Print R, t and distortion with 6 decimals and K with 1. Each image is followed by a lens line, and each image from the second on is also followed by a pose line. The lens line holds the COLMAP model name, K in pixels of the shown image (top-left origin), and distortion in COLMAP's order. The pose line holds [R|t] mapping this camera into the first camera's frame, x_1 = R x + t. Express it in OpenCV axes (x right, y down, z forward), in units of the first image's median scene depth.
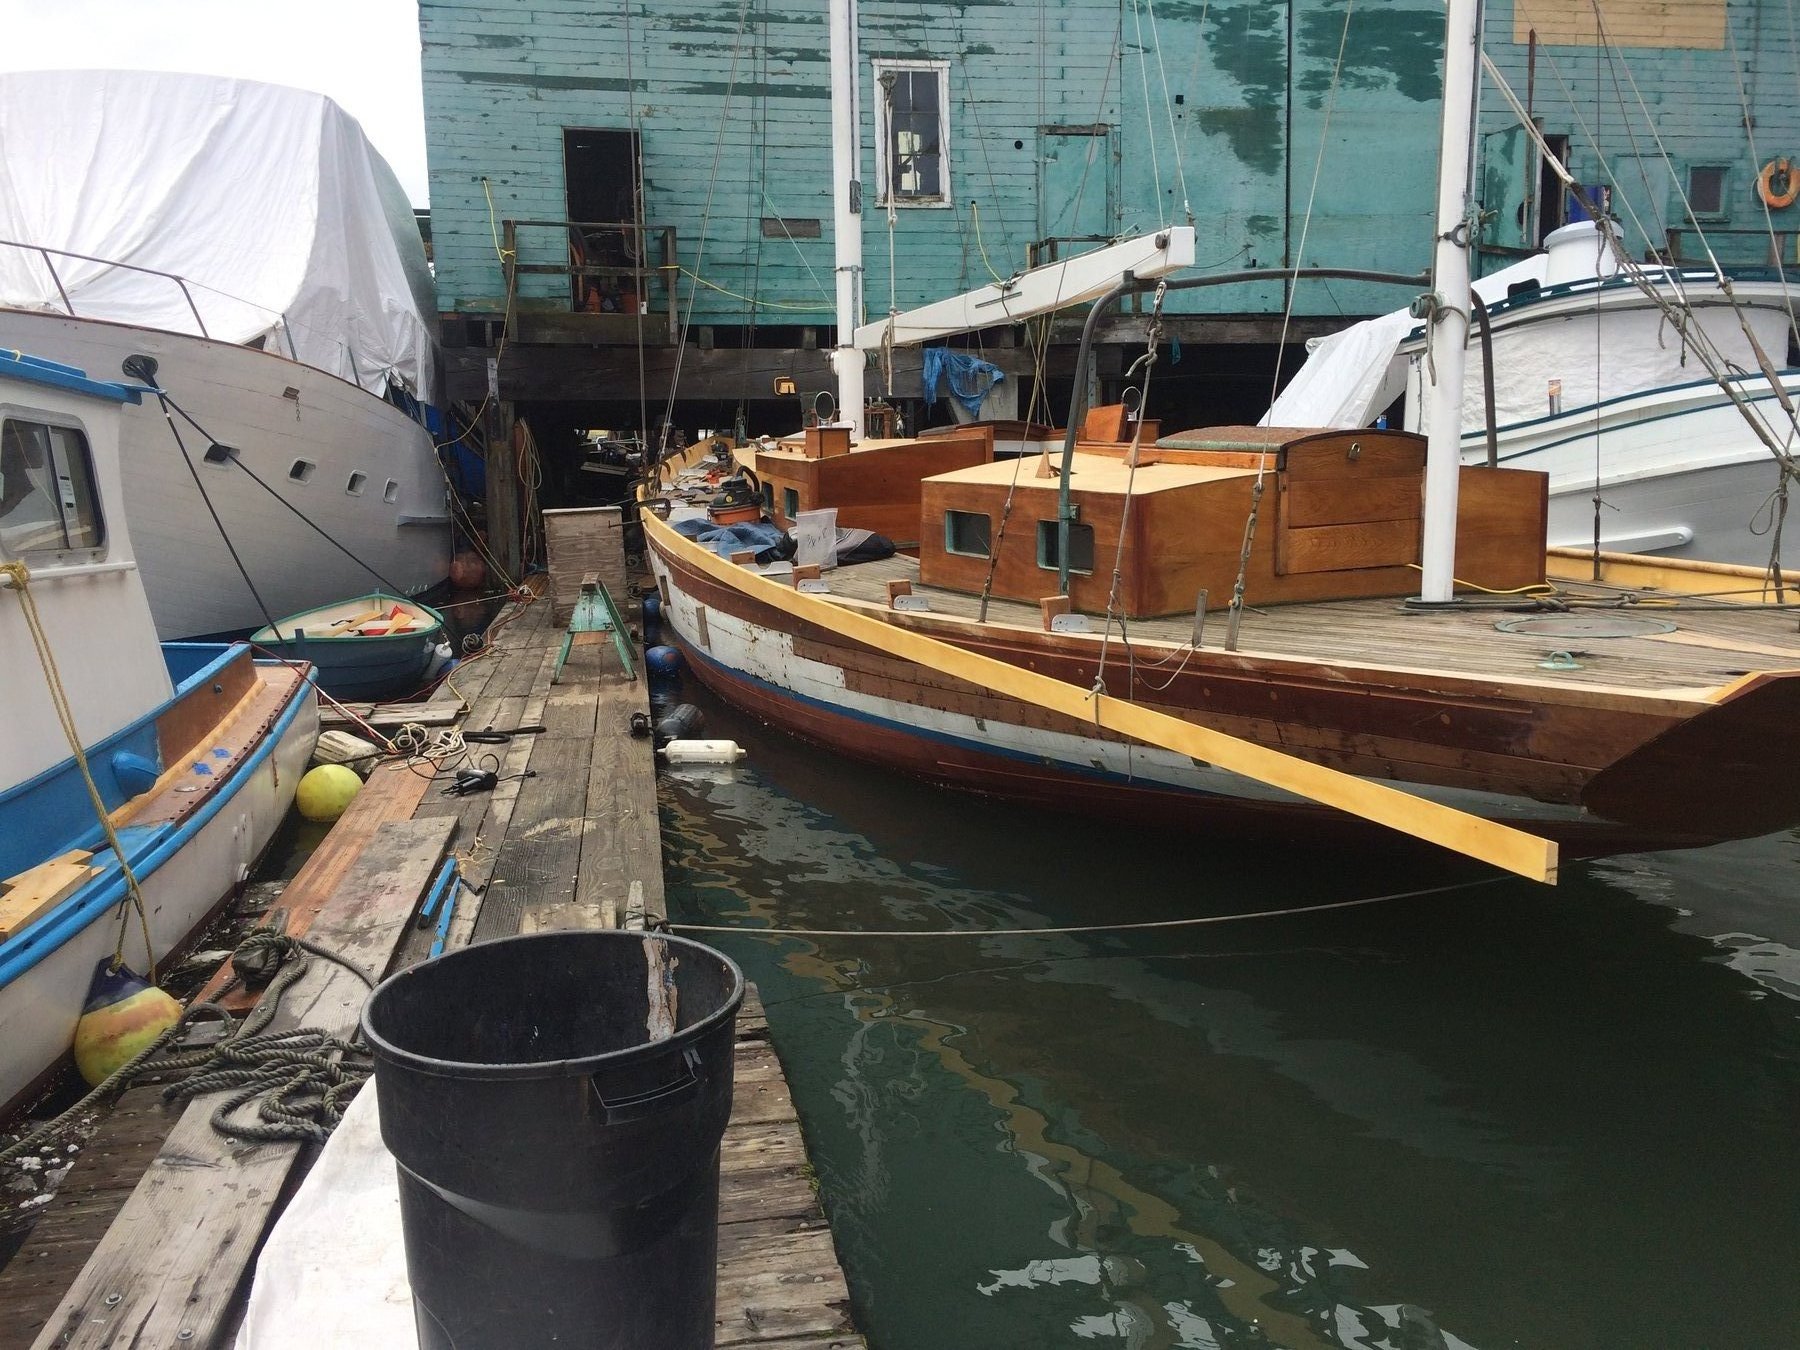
lens RADIAL K [[1559.0, 0, 892.0], [0, 1559.0, 683.7], [0, 0, 1]] dist [0.084780, -0.110455]
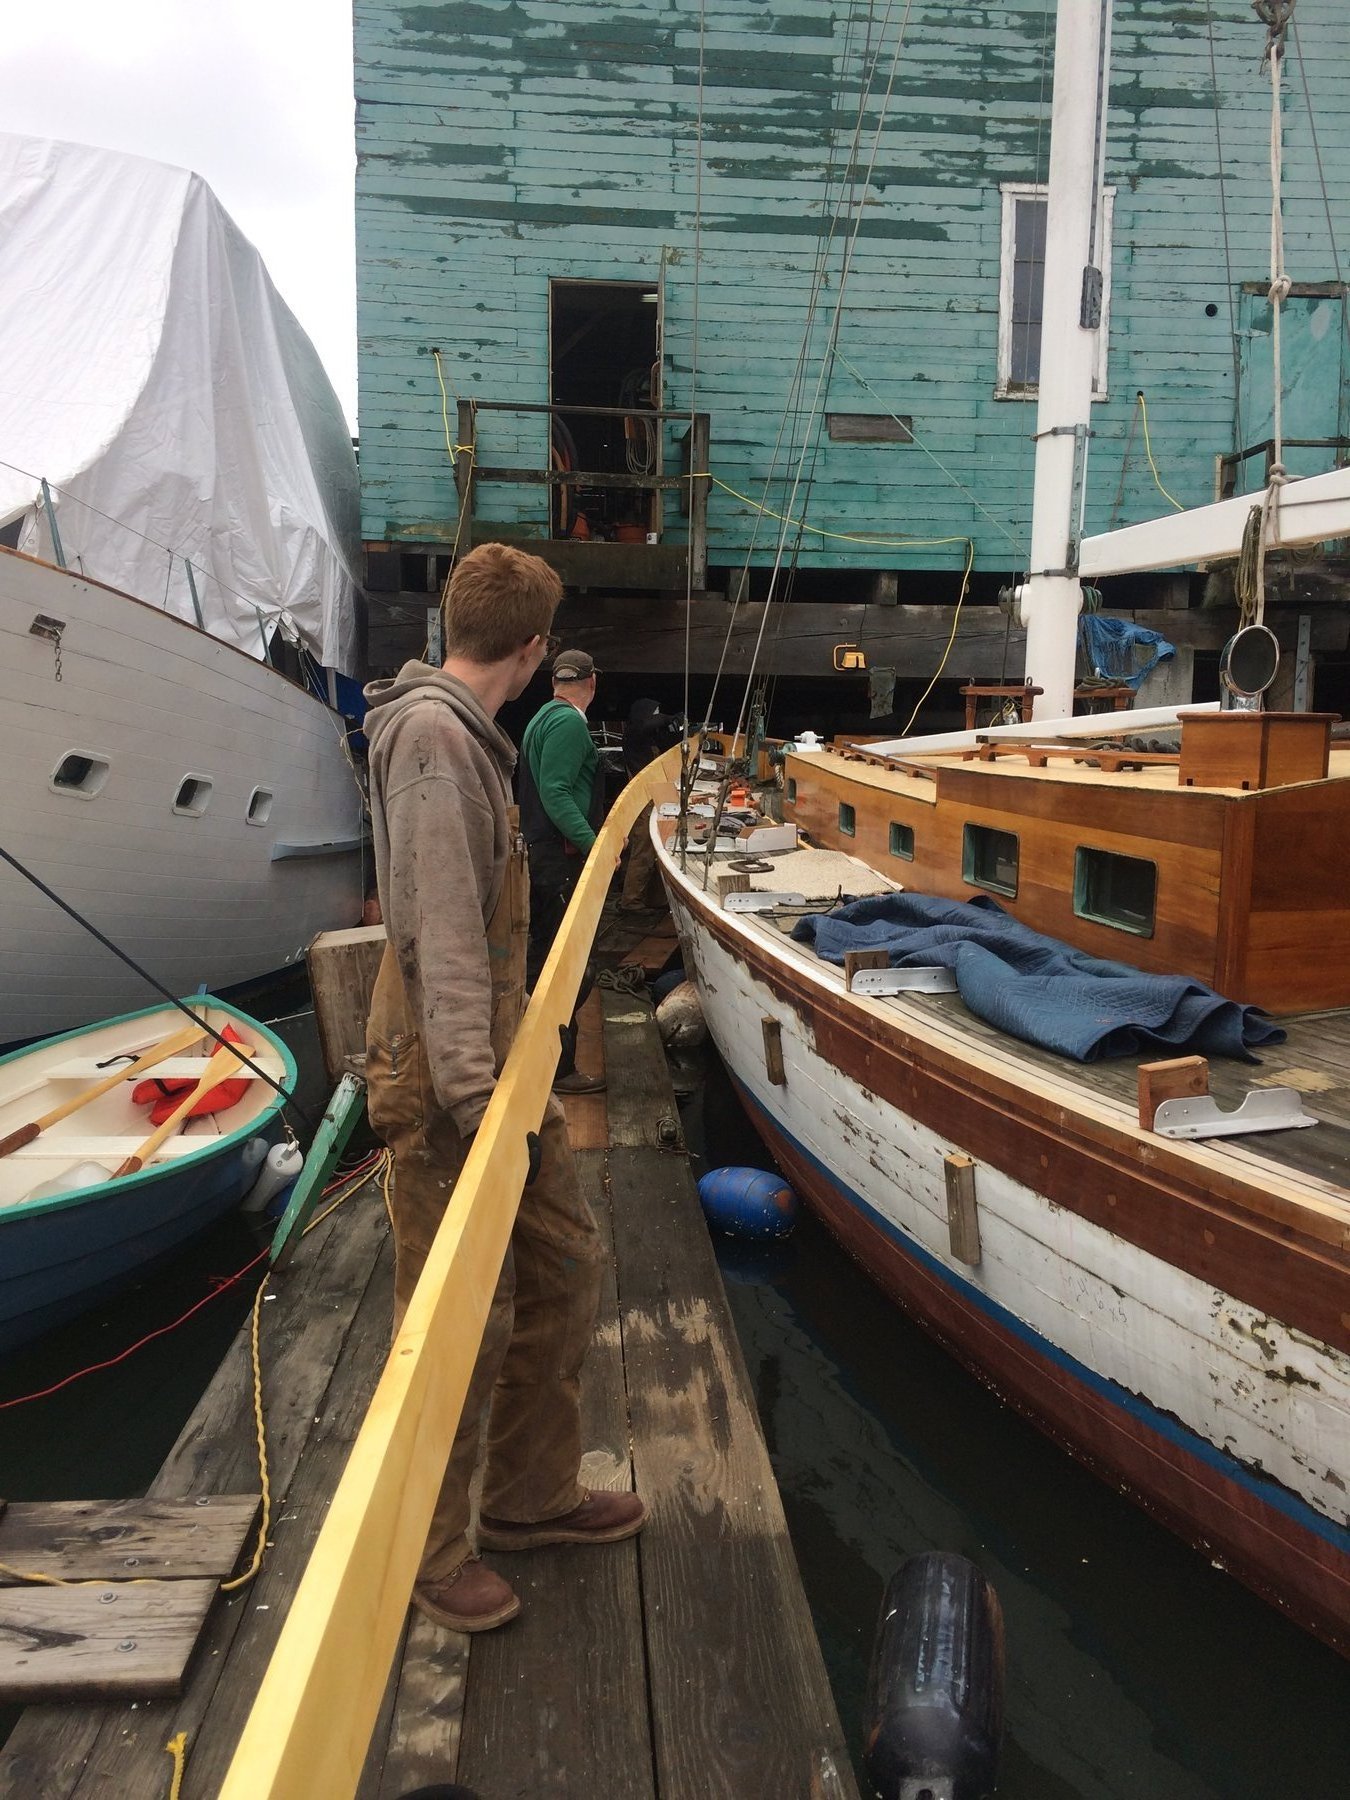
lens RADIAL K [[1519.6, 0, 662.9], [0, 1519.6, 935.2], [0, 0, 1]] dist [0.073271, -0.106615]
pose [[0.994408, 0.039542, -0.097929, -0.082887], [-0.041787, 0.998906, -0.020976, -0.053492], [0.096992, 0.024951, 0.994972, 0.344274]]
